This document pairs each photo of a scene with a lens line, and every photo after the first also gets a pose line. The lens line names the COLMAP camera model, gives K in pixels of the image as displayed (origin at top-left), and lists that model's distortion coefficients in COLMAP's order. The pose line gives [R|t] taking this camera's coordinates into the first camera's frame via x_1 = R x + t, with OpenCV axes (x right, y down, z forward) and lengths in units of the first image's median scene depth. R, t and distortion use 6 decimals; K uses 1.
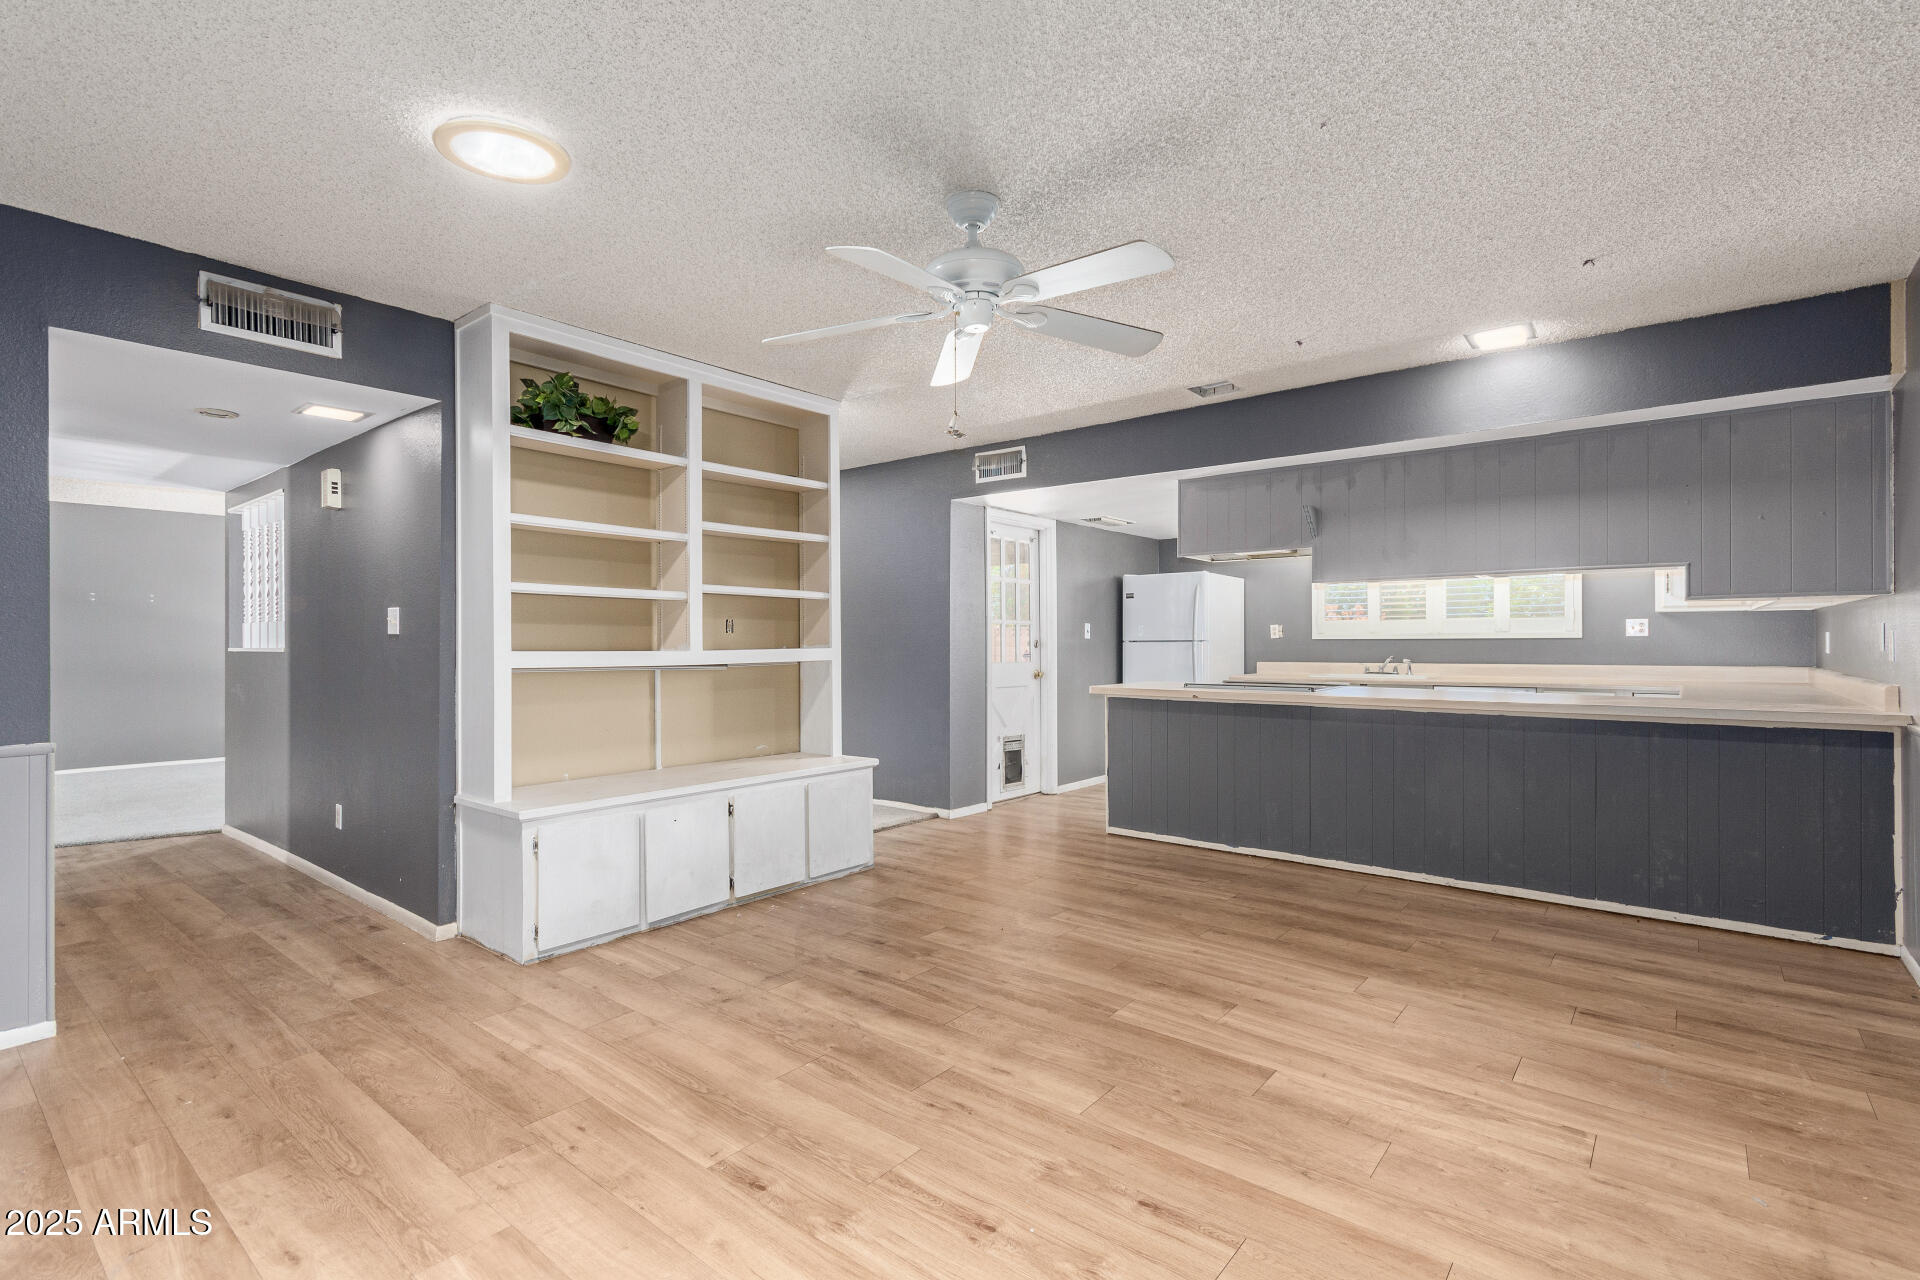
lens RADIAL K [[884.8, 0, 957.5], [0, 884.8, 643.1], [0, 0, 1]] dist [-0.003267, -0.000222]
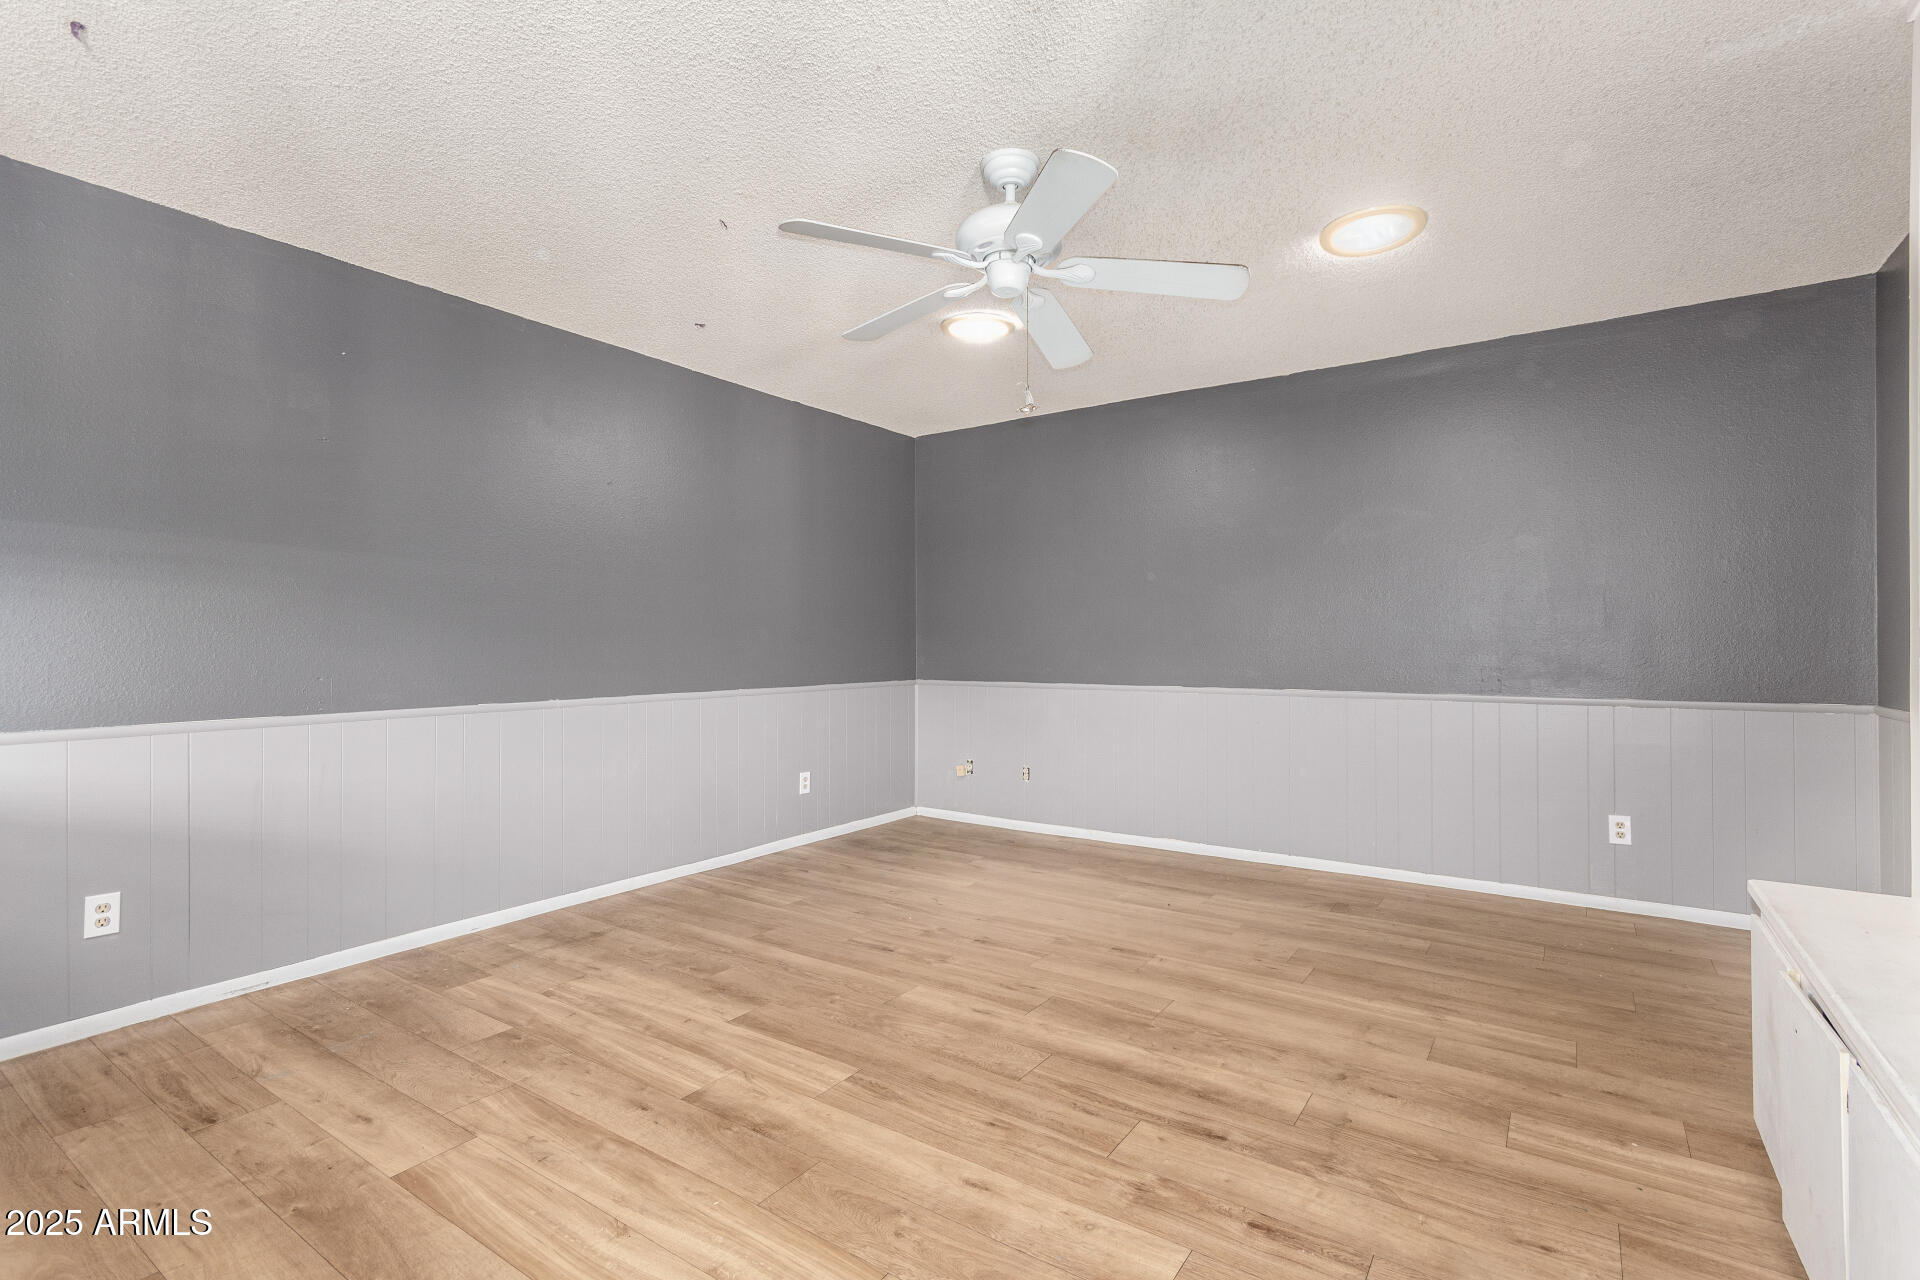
lens RADIAL K [[884.8, 0, 960.0], [0, 884.8, 641.7], [0, 0, 1]] dist [-0.003267, -0.000222]
pose [[-0.996618, 0.005498, -0.081994, 0.163998], [0.005561, 0.999984, -0.000537, 0.022434], [0.081989, -0.000991, -0.996633, 2.097607]]
